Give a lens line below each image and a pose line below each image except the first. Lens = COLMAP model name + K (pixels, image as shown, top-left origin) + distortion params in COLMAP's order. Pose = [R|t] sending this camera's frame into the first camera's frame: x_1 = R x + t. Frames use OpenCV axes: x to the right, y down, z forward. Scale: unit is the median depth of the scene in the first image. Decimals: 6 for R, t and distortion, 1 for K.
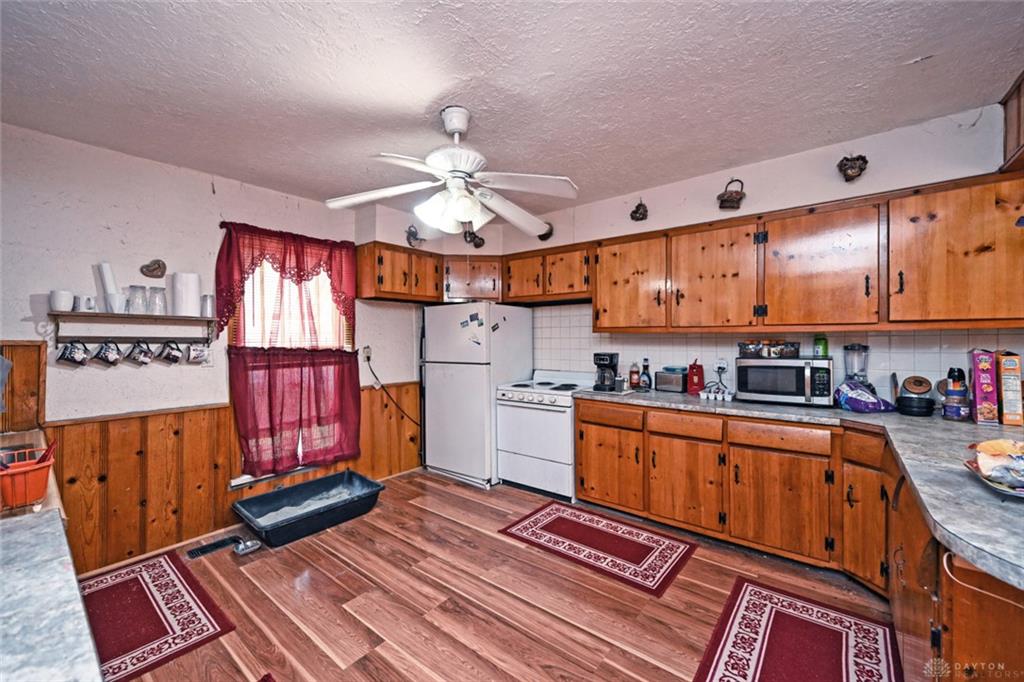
lens RADIAL K [[401.5, 0, 515.8], [0, 401.5, 341.1], [0, 0, 1]] dist [-0.000783, 0.000221]
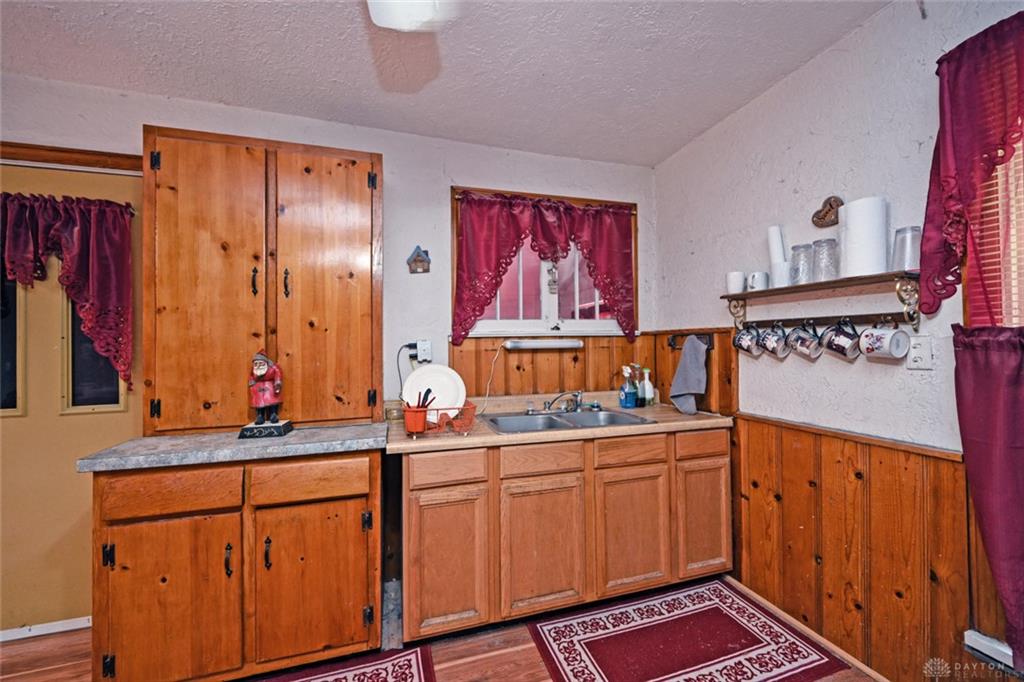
lens RADIAL K [[401.5, 0, 518.6], [0, 401.5, 341.1], [0, 0, 1]] dist [-0.000783, 0.000221]
pose [[-0.565038, 0.000974, -0.825064, -0.068057], [0.012370, 0.999897, -0.007291, 0.026738], [0.824972, -0.014326, -0.564992, 0.877458]]
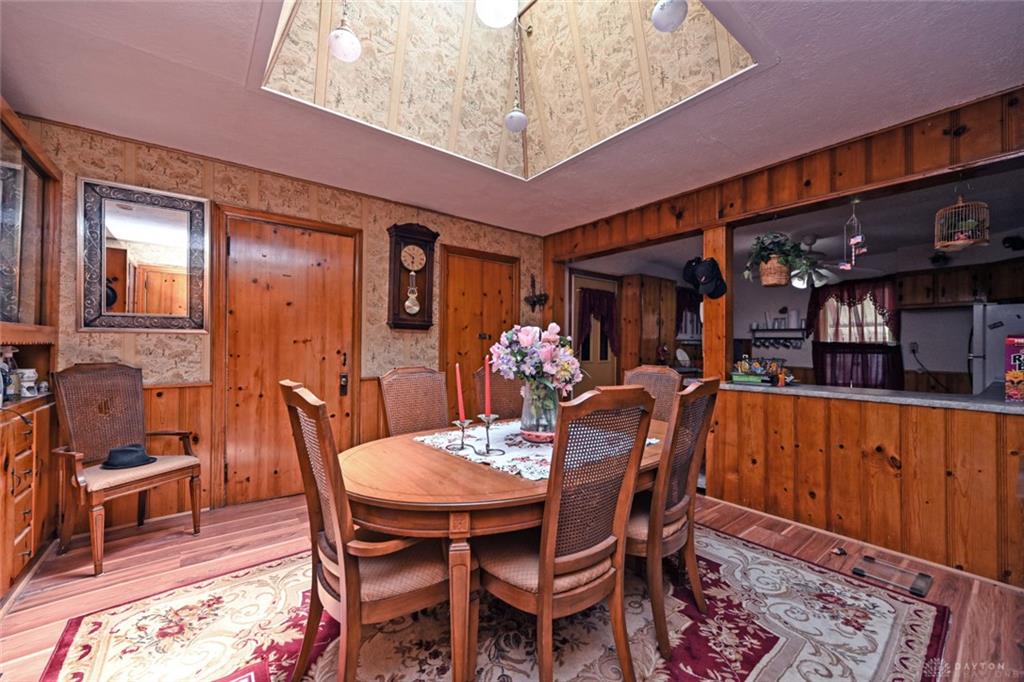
lens RADIAL K [[401.5, 0, 513.3], [0, 401.5, 341.8], [0, 0, 1]] dist [-0.000783, 0.000221]
pose [[-0.235247, -0.002458, -0.971932, 1.814618], [-0.012683, 0.999919, 0.000541, 0.035989], [0.971853, 0.012454, -0.235259, -0.054435]]
